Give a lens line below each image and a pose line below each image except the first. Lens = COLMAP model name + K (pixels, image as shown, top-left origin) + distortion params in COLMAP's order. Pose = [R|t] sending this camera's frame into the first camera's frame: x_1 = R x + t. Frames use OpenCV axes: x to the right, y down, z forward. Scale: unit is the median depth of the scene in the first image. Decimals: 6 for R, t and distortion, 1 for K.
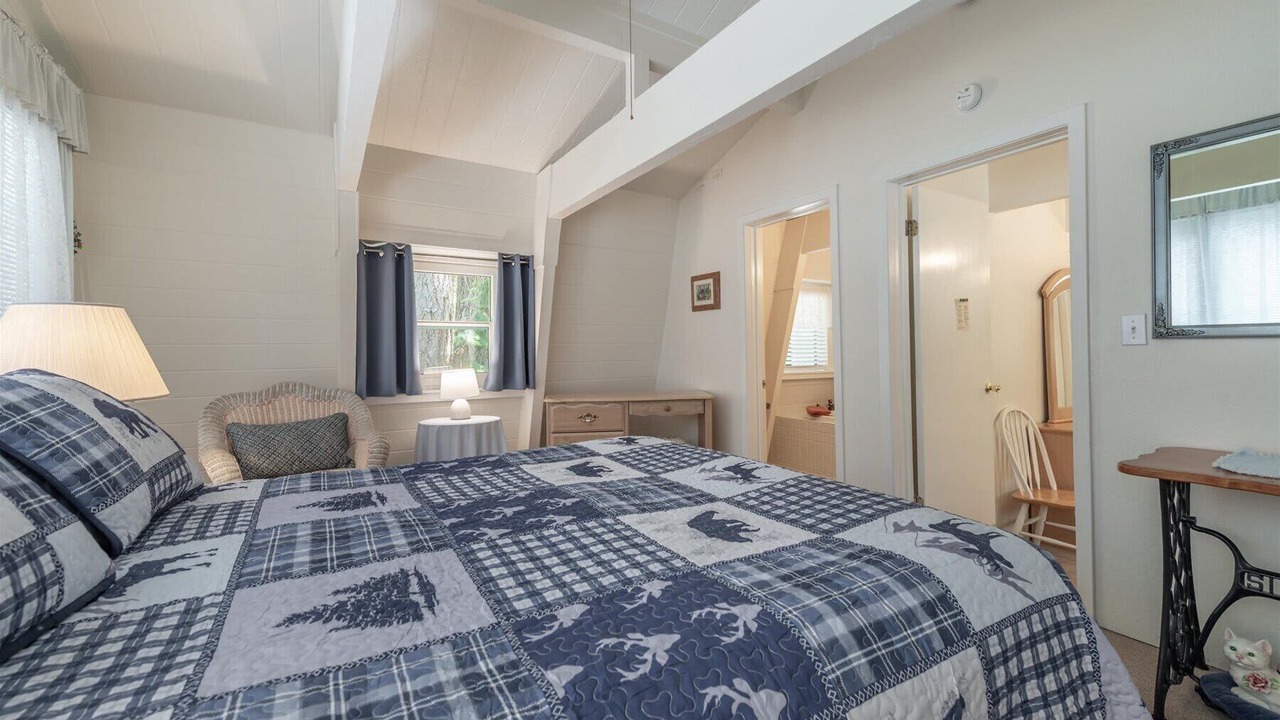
lens RADIAL K [[510.8, 0, 635.2], [0, 510.8, 359.6], [0, 0, 1]] dist [0.008143, -0.000139]
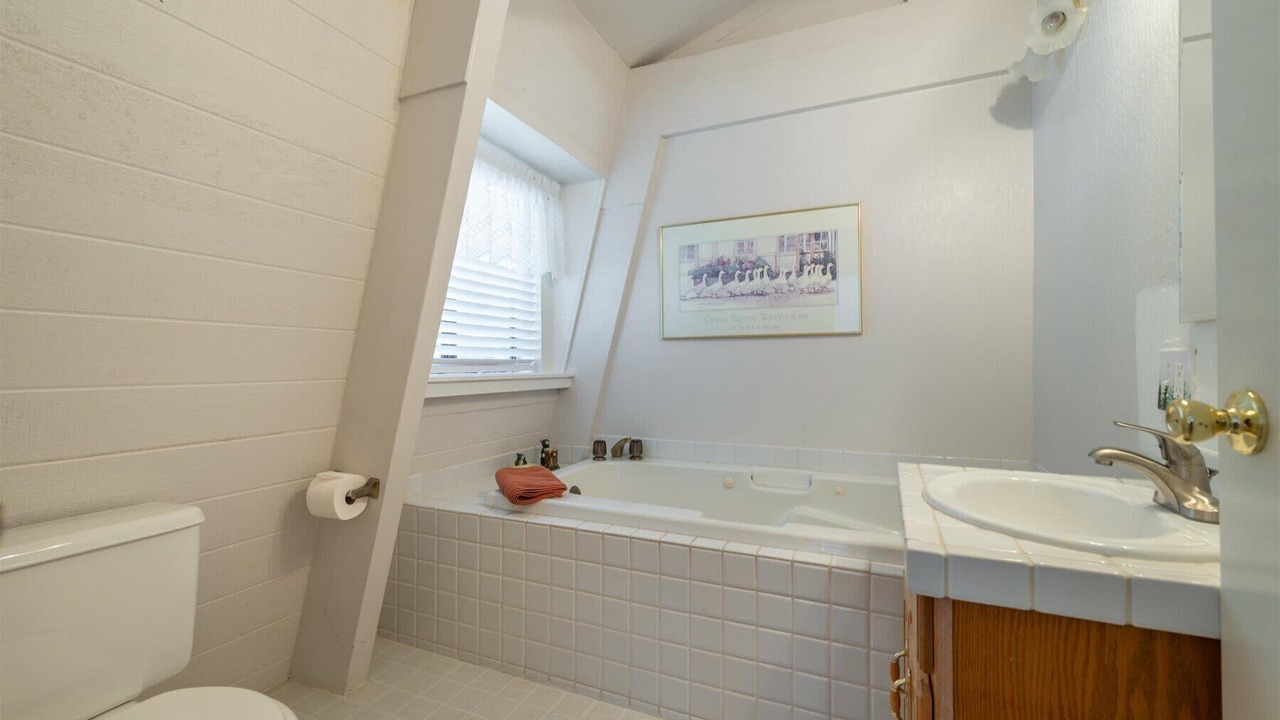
lens RADIAL K [[510.8, 0, 637.1], [0, 510.8, 361.4], [0, 0, 1]] dist [0.008143, -0.000139]
pose [[0.802025, 0.016299, 0.597068, 0.199194], [-0.013570, 0.999867, -0.009067, 0.015810], [-0.597137, -0.000830, 0.802139, 0.653532]]
